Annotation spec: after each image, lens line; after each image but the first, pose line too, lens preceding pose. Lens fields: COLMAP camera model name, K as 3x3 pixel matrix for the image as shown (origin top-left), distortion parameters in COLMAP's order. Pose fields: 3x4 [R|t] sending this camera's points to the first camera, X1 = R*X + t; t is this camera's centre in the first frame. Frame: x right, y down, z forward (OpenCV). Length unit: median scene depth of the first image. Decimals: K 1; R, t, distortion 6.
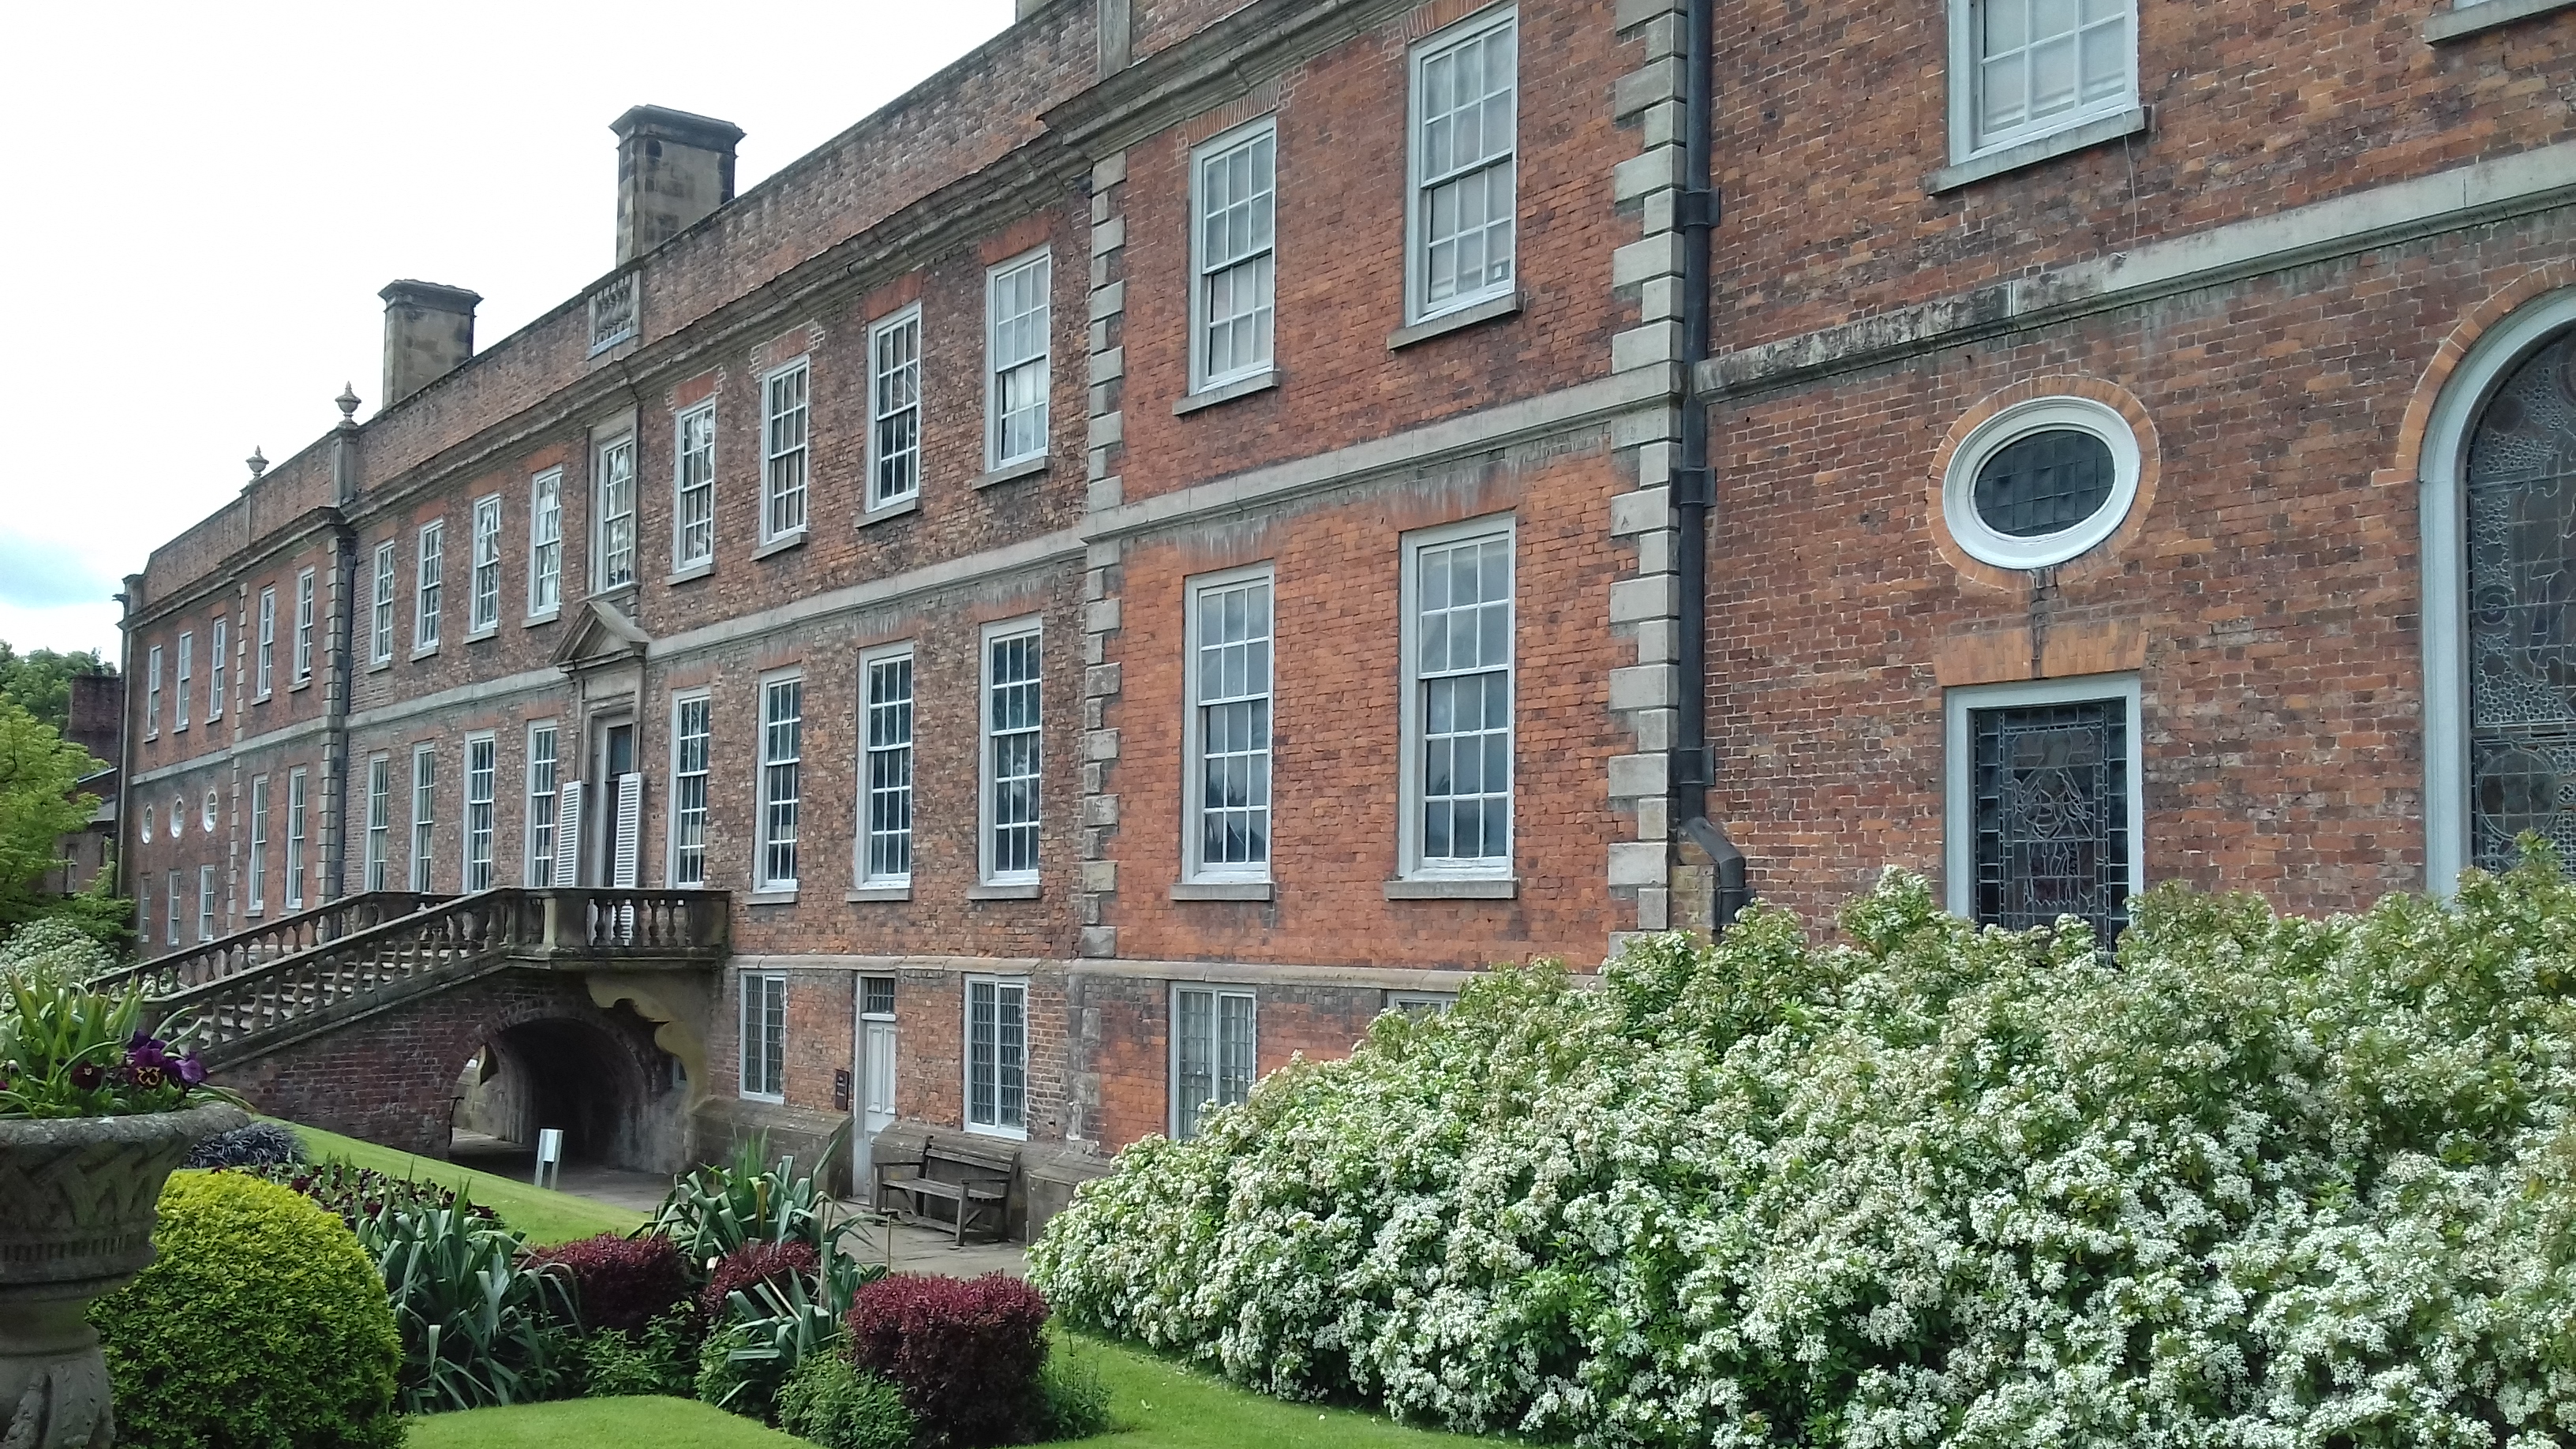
lens RADIAL K [[2333.7, 0, 1280.7], [0, 2333.7, 793.0], [0, 0, 1]] dist [0.094699, -0.217230]
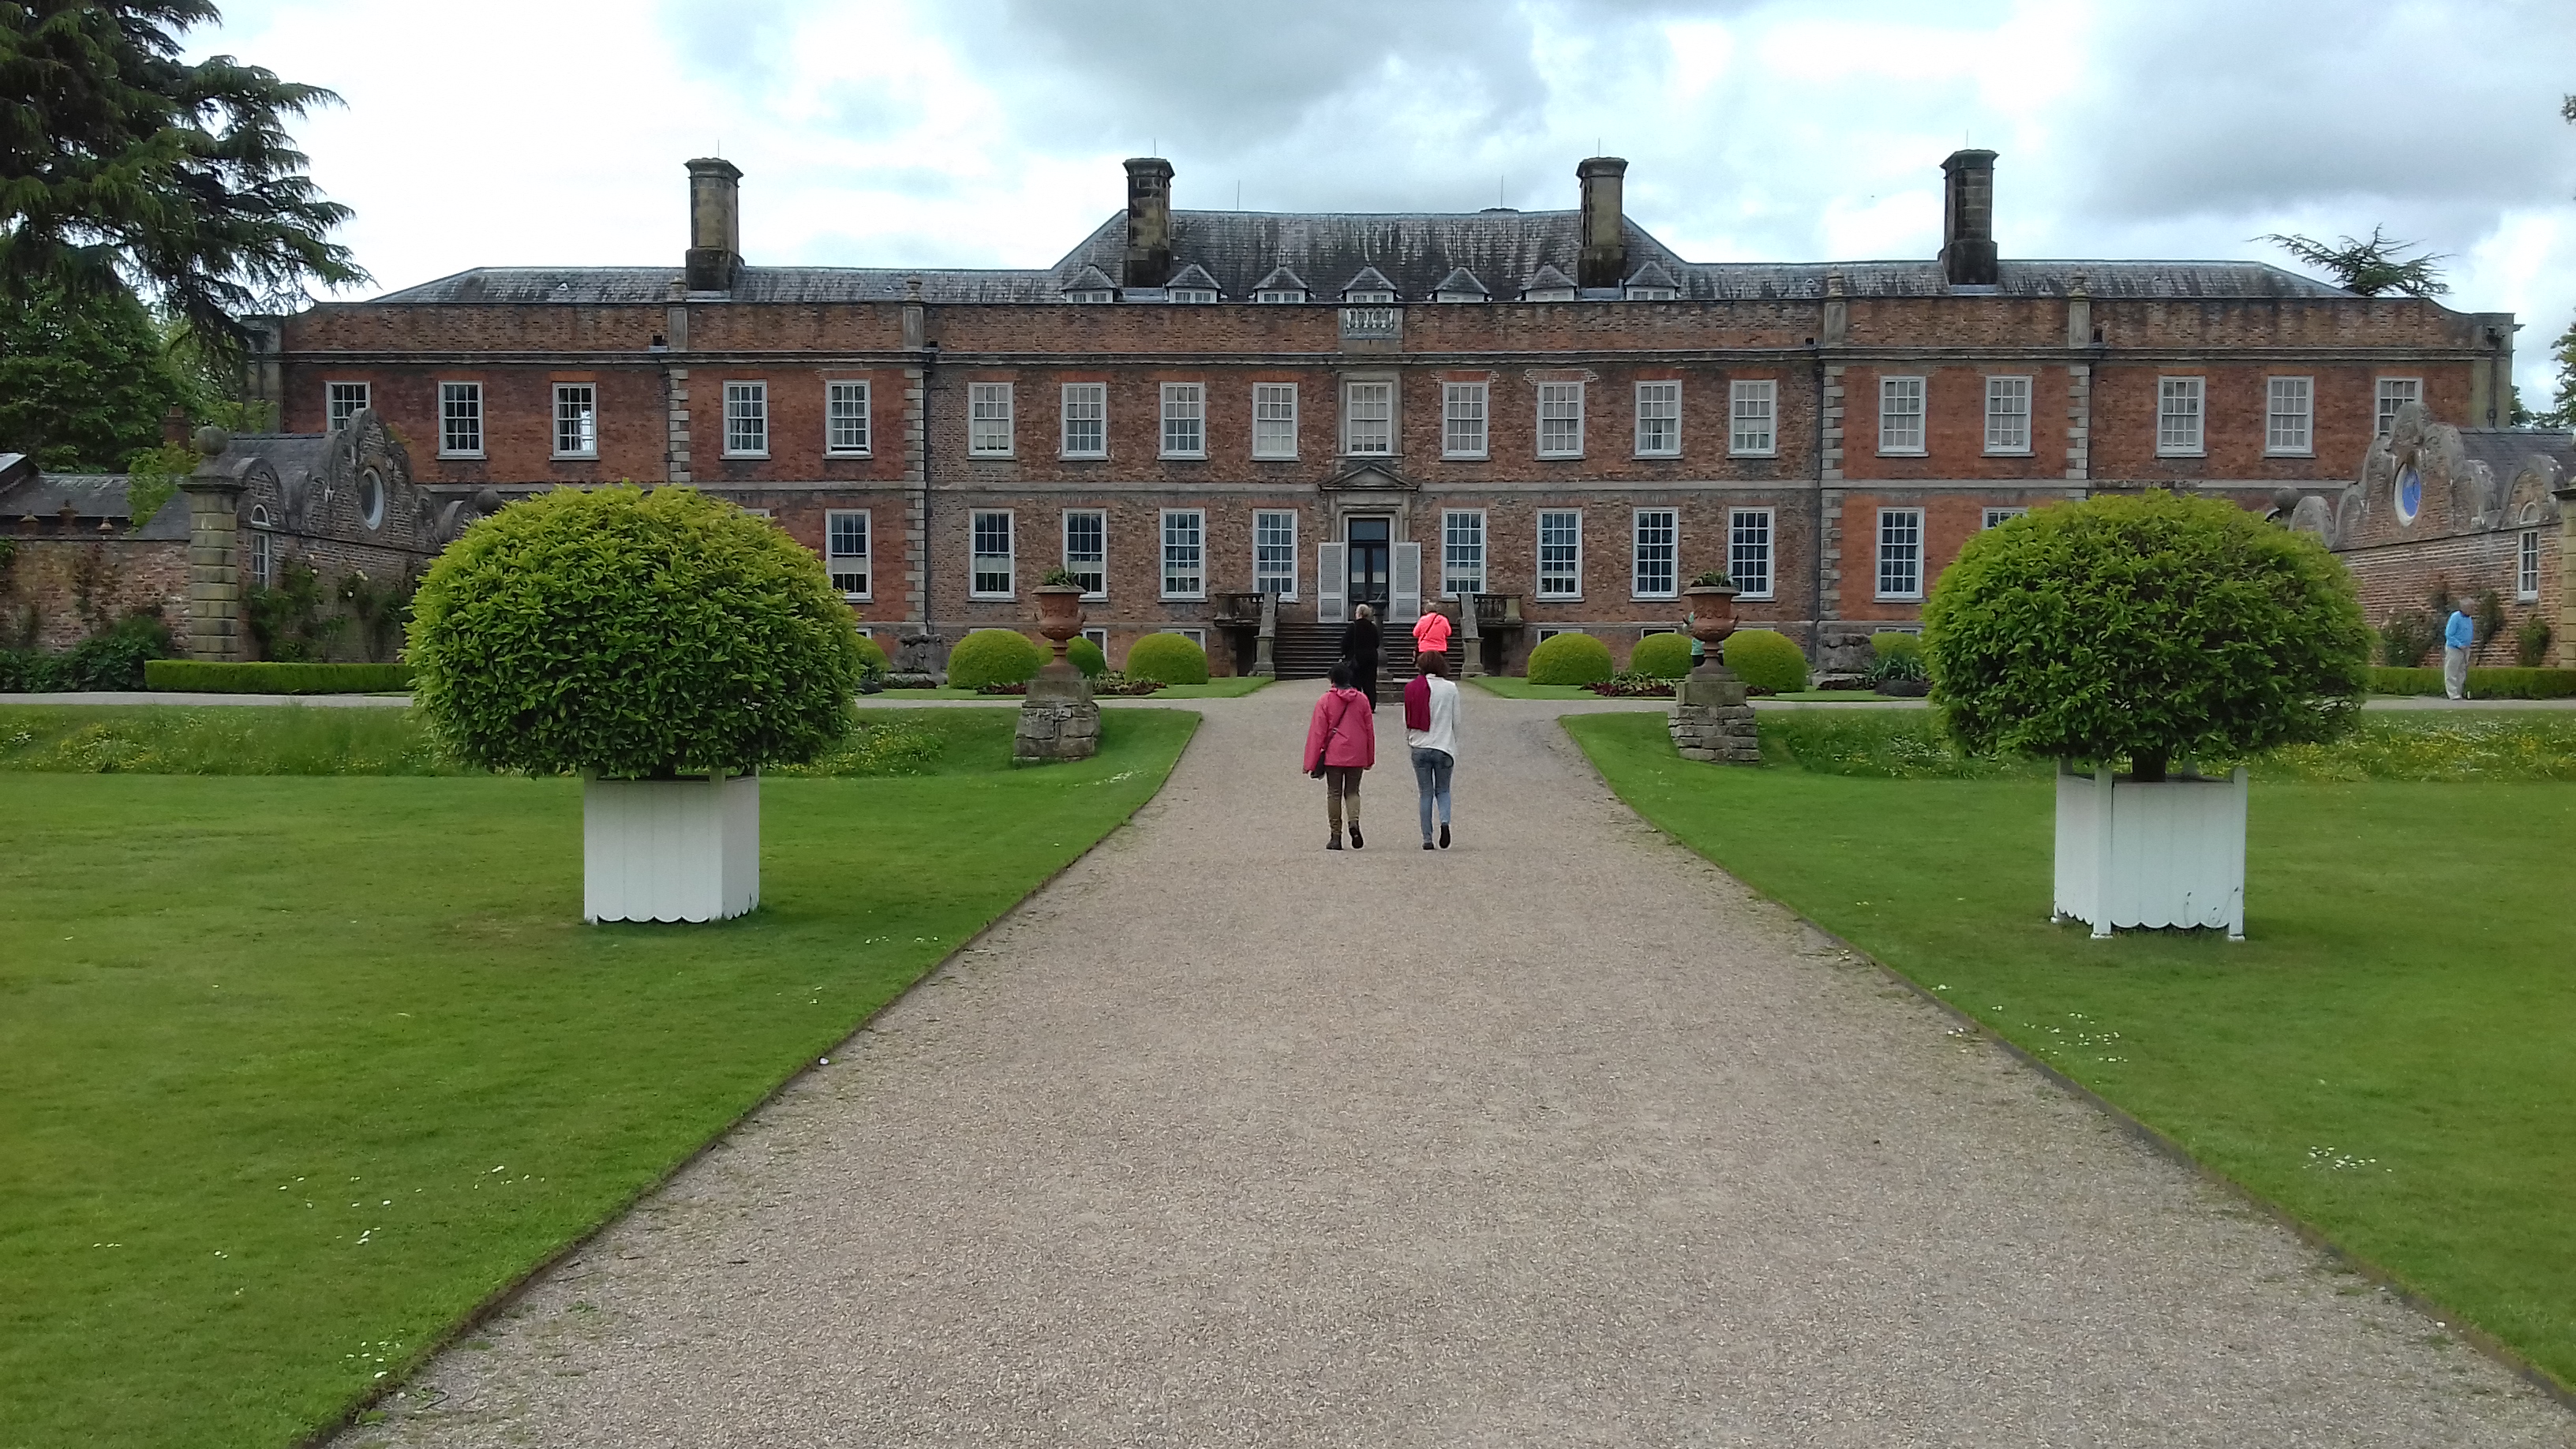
lens RADIAL K [[2254.0, 0, 1284.9], [0, 2254.0, 773.4], [0, 0, 1]] dist [0.092953, -0.192712]
pose [[0.626323, -0.041470, 0.778459, -3.711495], [-0.044488, 0.995055, 0.088803, 0.045416], [-0.778293, -0.090251, 0.621382, -0.467137]]
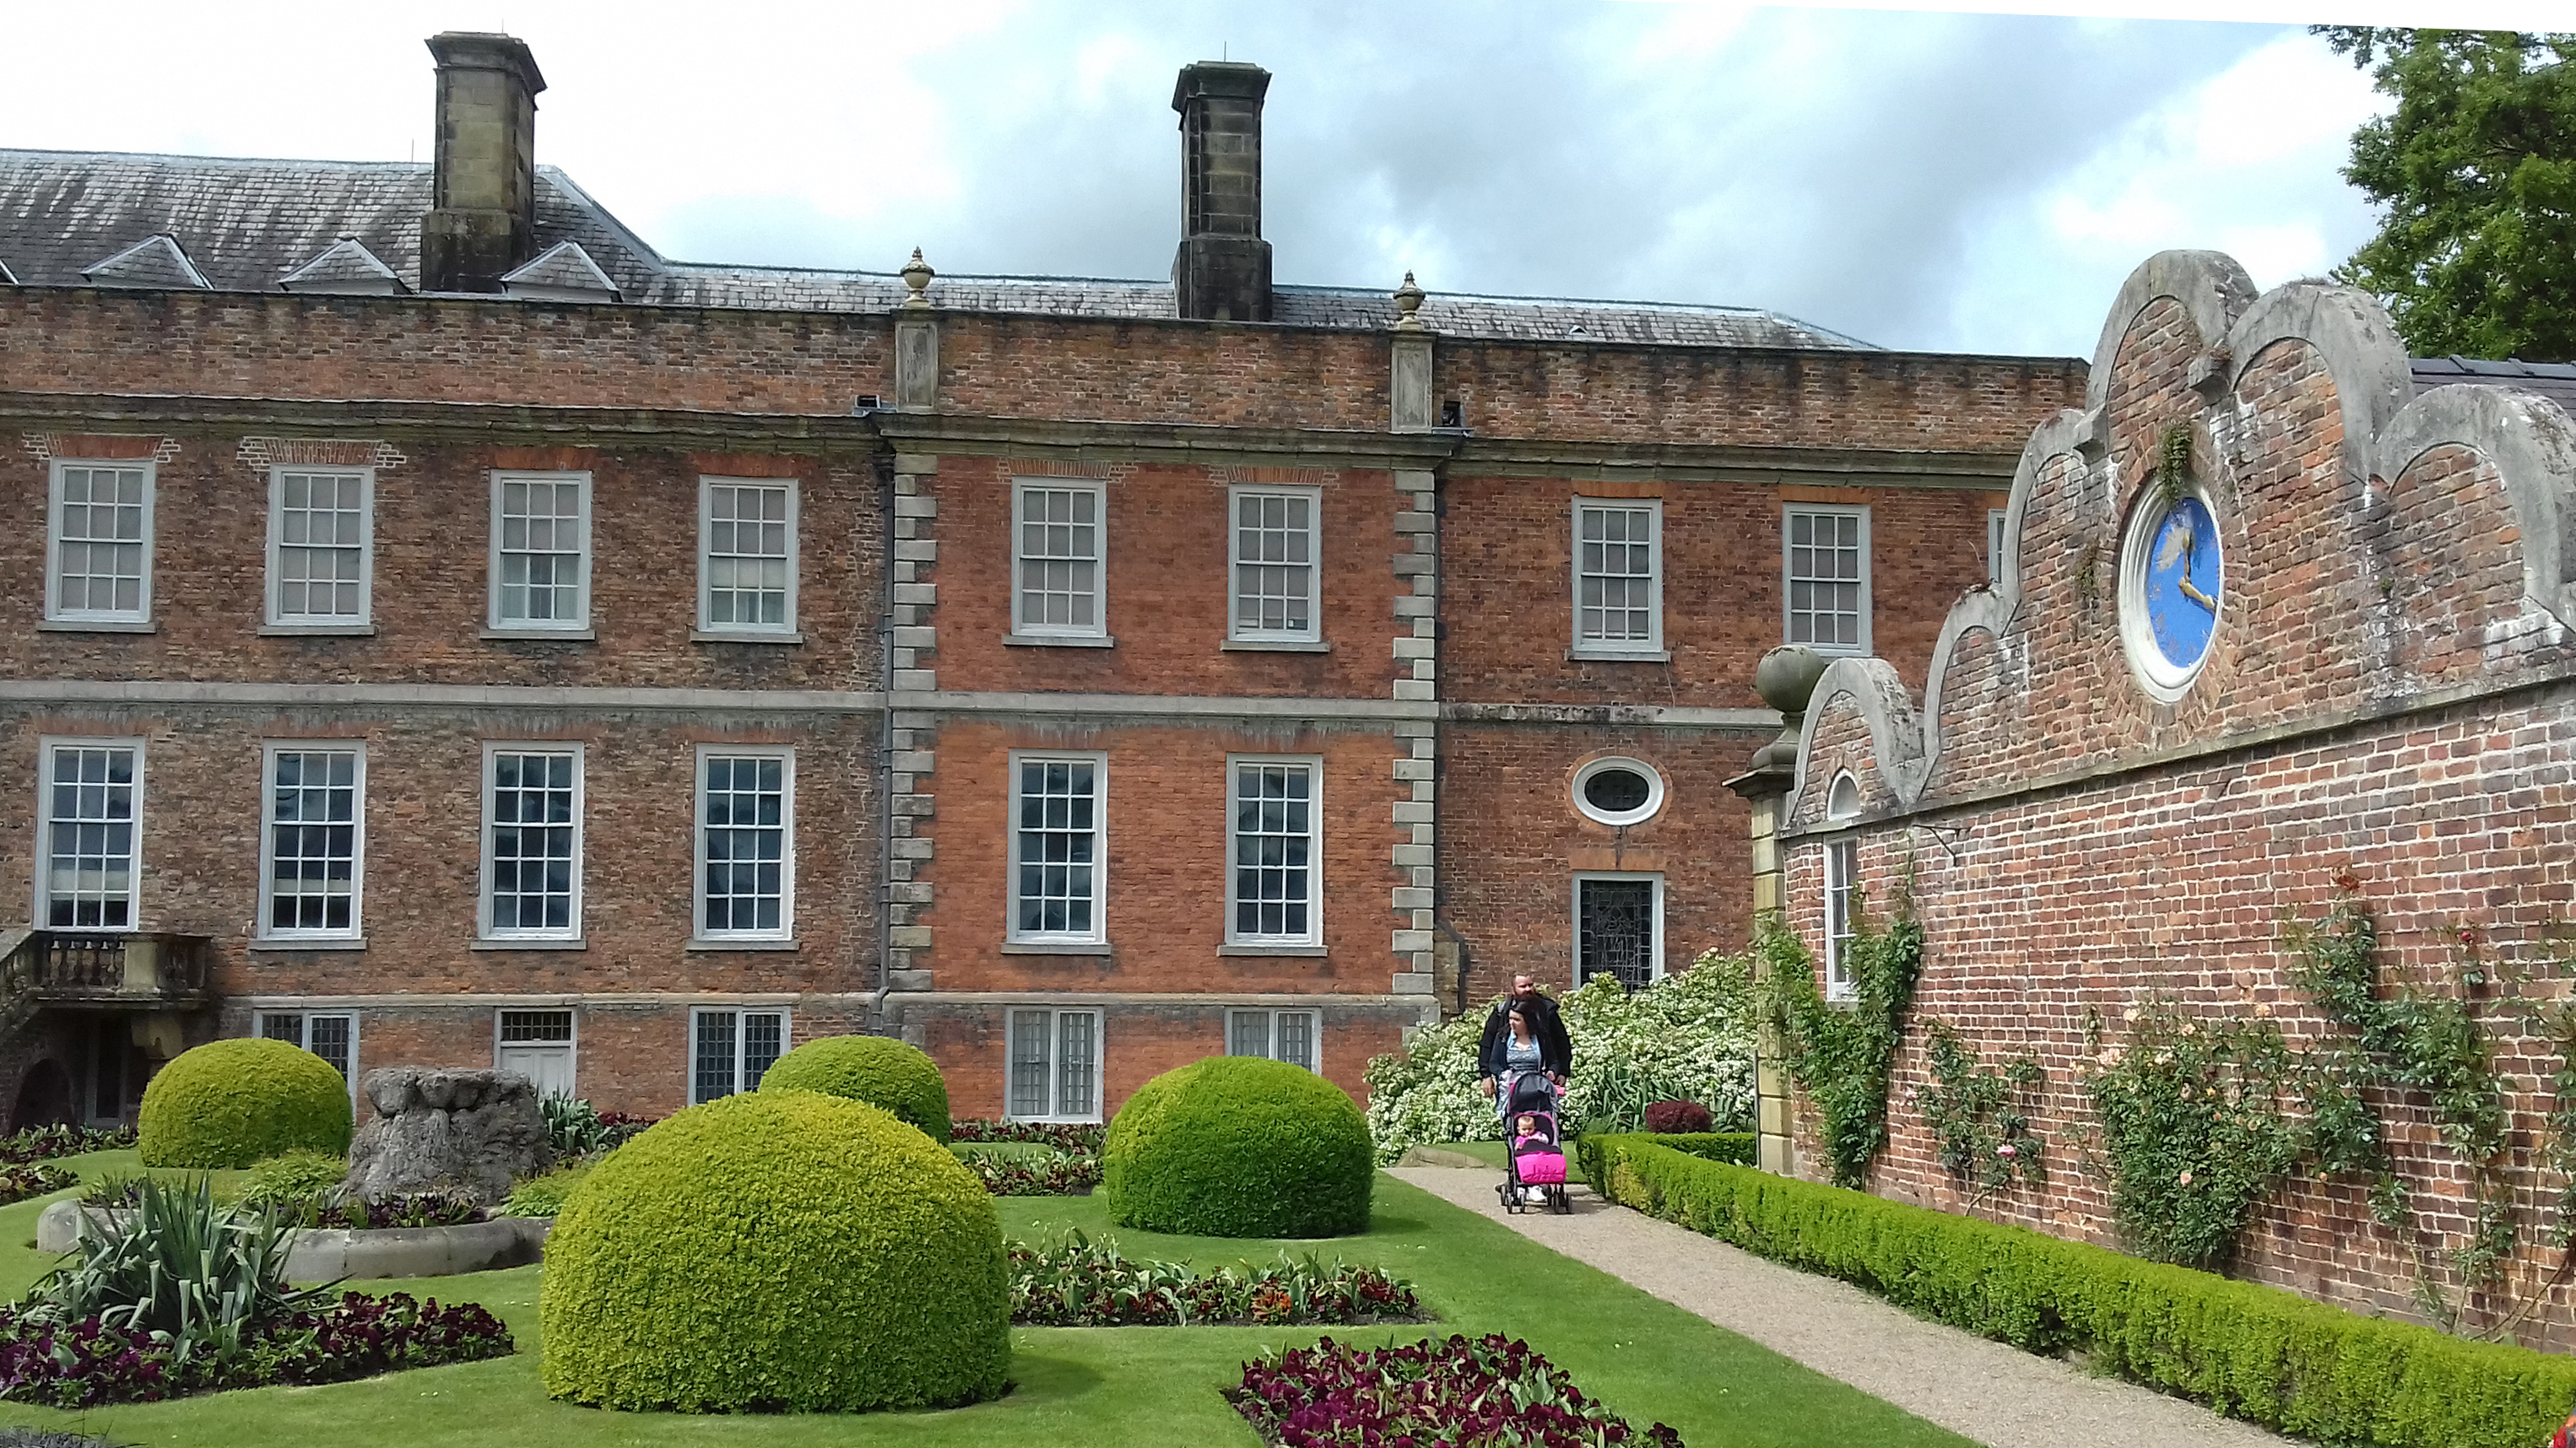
lens RADIAL K [[2499.8, 0, 1236.8], [0, 2499.8, 829.7], [0, 0, 1]] dist [0.103571, -0.256393]
pose [[0.491073, 0.057448, 0.869222, -1.698118], [-0.049572, 0.998049, -0.037956, 0.022272], [-0.869707, -0.024450, 0.492963, 0.042894]]
